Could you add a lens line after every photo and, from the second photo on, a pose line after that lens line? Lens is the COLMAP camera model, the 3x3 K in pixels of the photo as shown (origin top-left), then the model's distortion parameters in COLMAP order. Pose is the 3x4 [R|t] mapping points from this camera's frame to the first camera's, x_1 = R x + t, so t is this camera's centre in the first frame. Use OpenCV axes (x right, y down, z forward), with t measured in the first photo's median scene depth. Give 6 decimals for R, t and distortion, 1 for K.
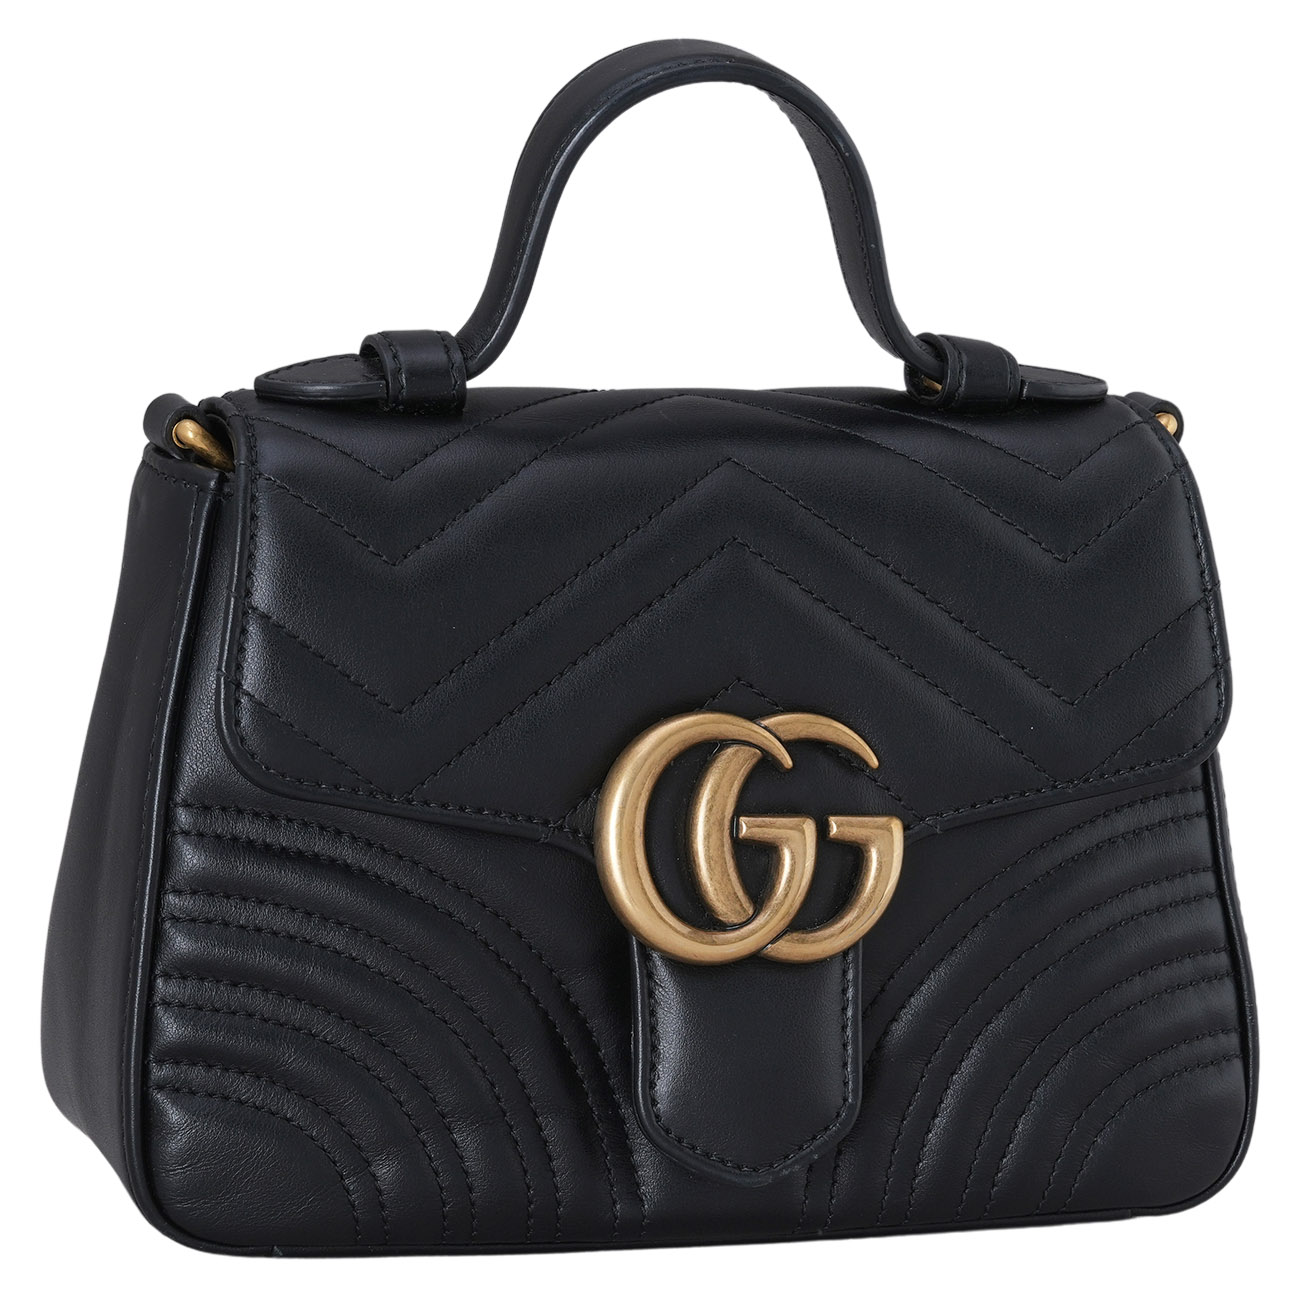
lens RADIAL K [[6038.6, 0, 650.0], [0, 6038.6, 650.0], [0, 0, 1]] dist [-0.371684, -5.870045]
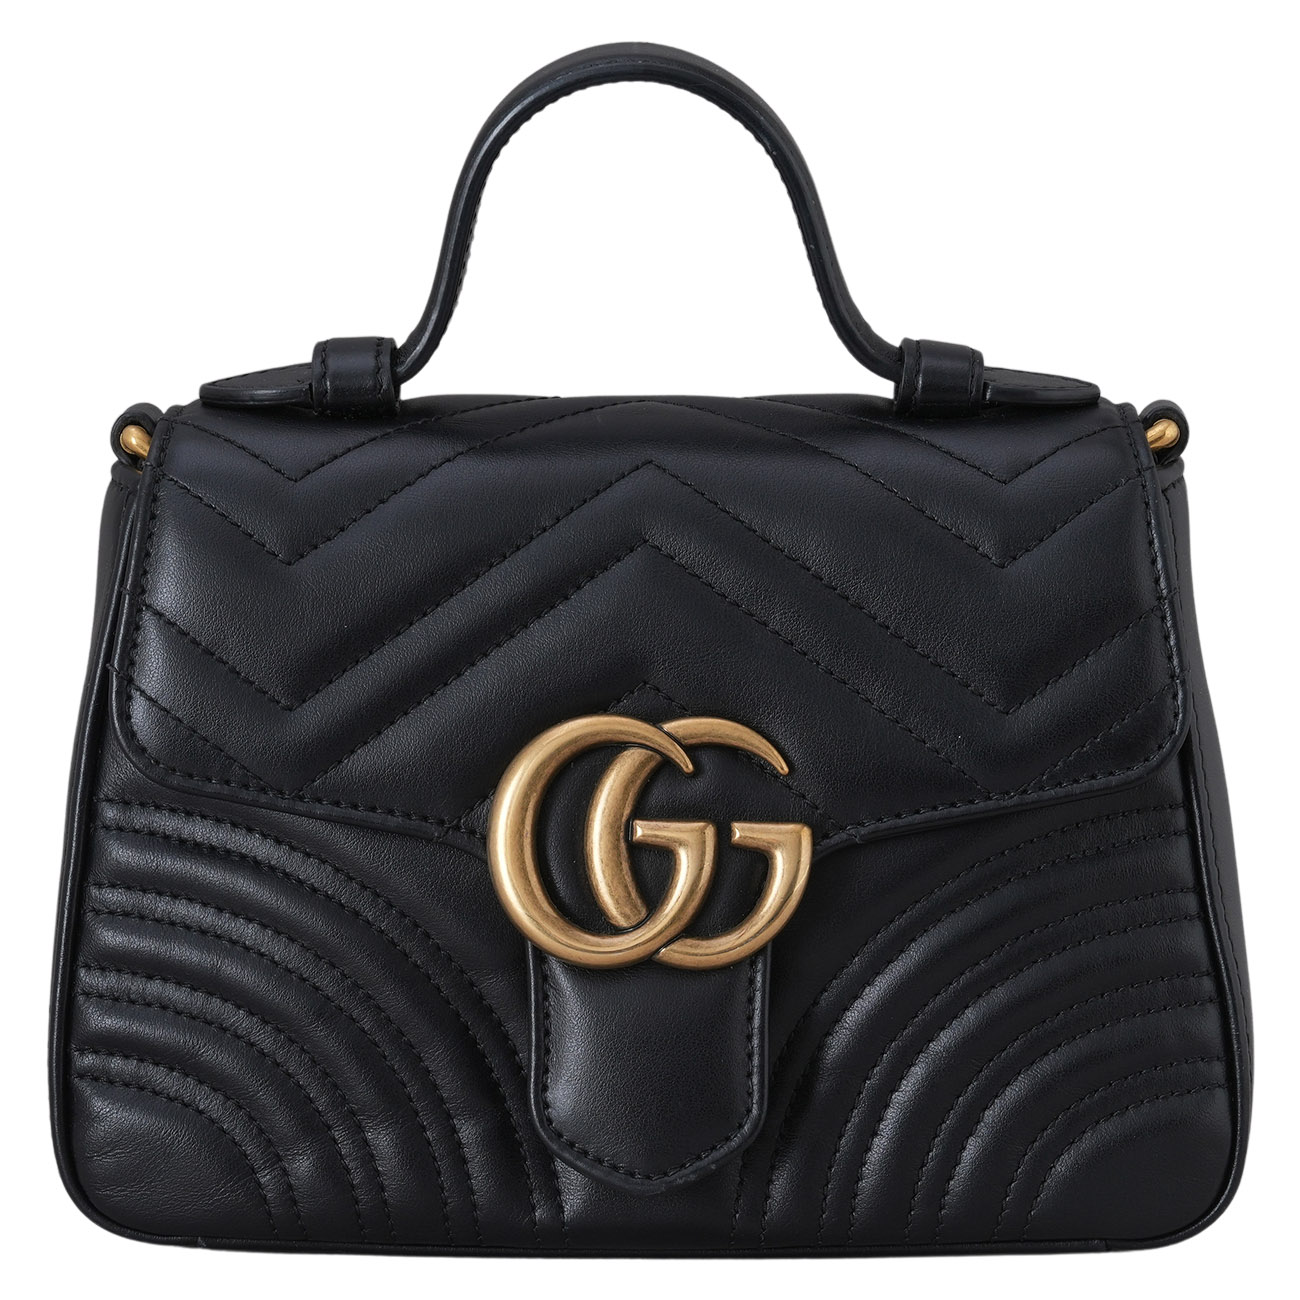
lens RADIAL K [[6038.6, 0, 650.0], [0, 6038.6, 650.0], [0, 0, 1]] dist [-0.371684, -5.870045]
pose [[0.947690, 0.003717, -0.319171, 0.333159], [-0.013775, 0.999477, -0.029260, 0.028643], [0.318896, 0.032126, 0.947245, 0.060237]]
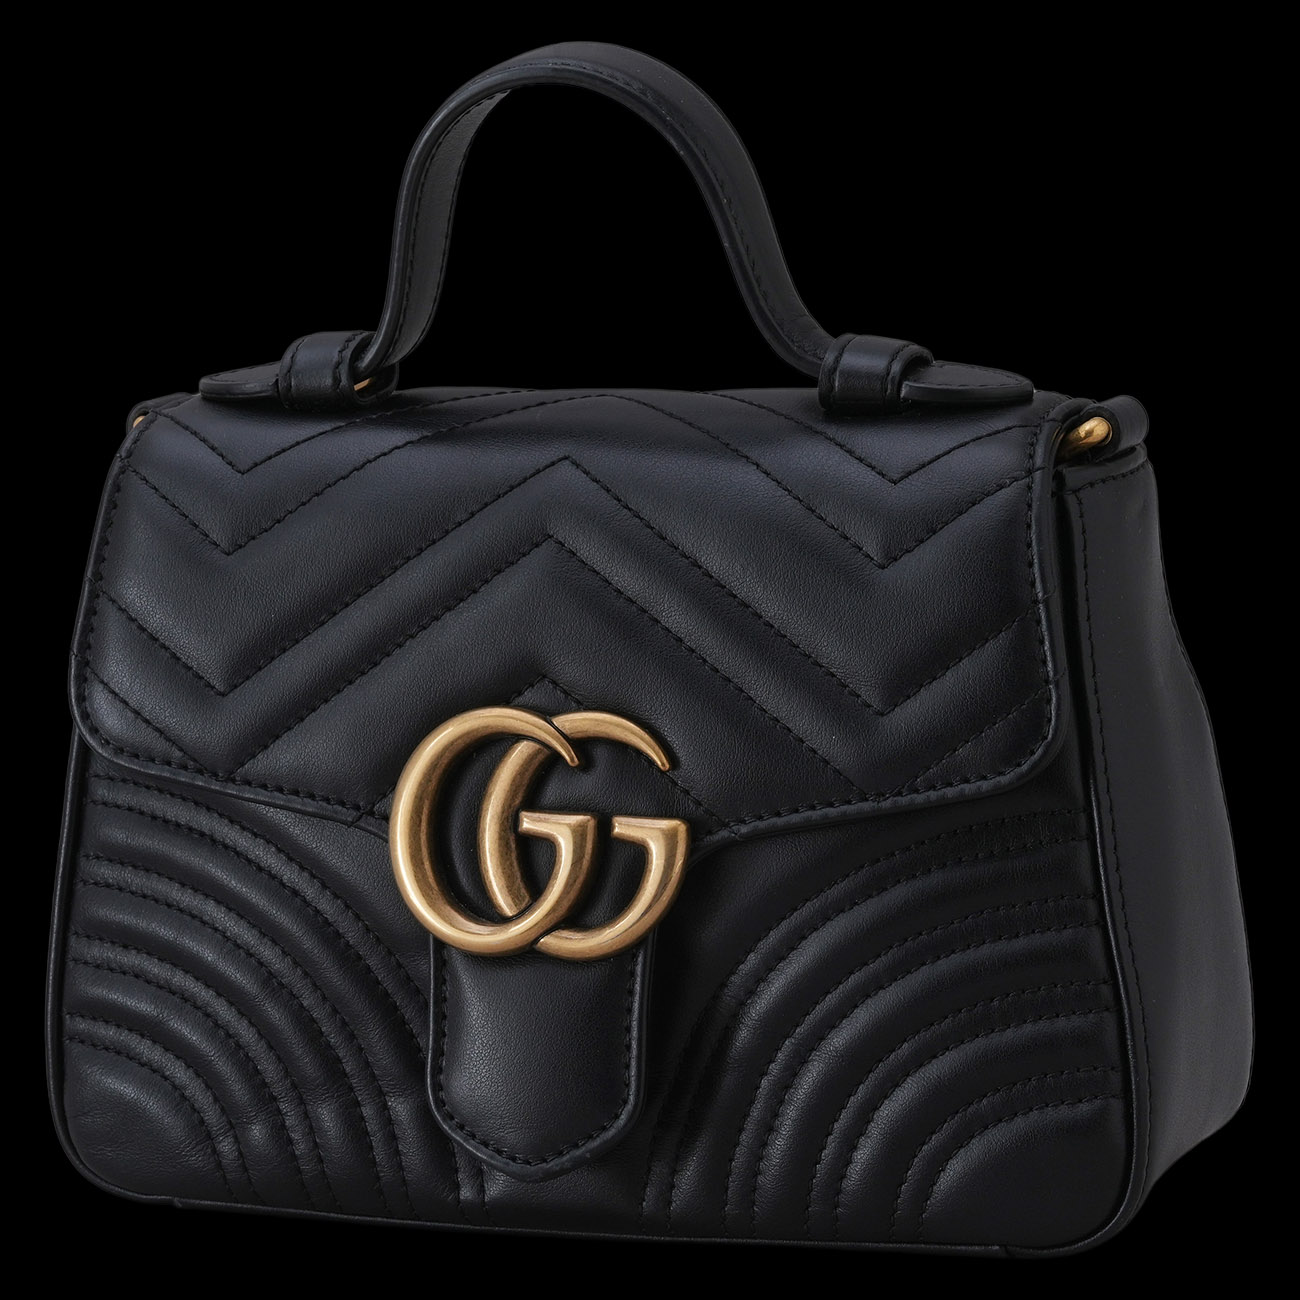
lens RADIAL K [[6038.6, 0, 650.0], [0, 6038.6, 650.0], [0, 0, 1]] dist [-0.371684, -5.870045]
pose [[0.786340, 0.028182, -0.617151, 0.652838], [-0.034909, 0.999390, 0.001158, -0.001266], [0.616807, 0.020633, 0.786844, 0.217962]]
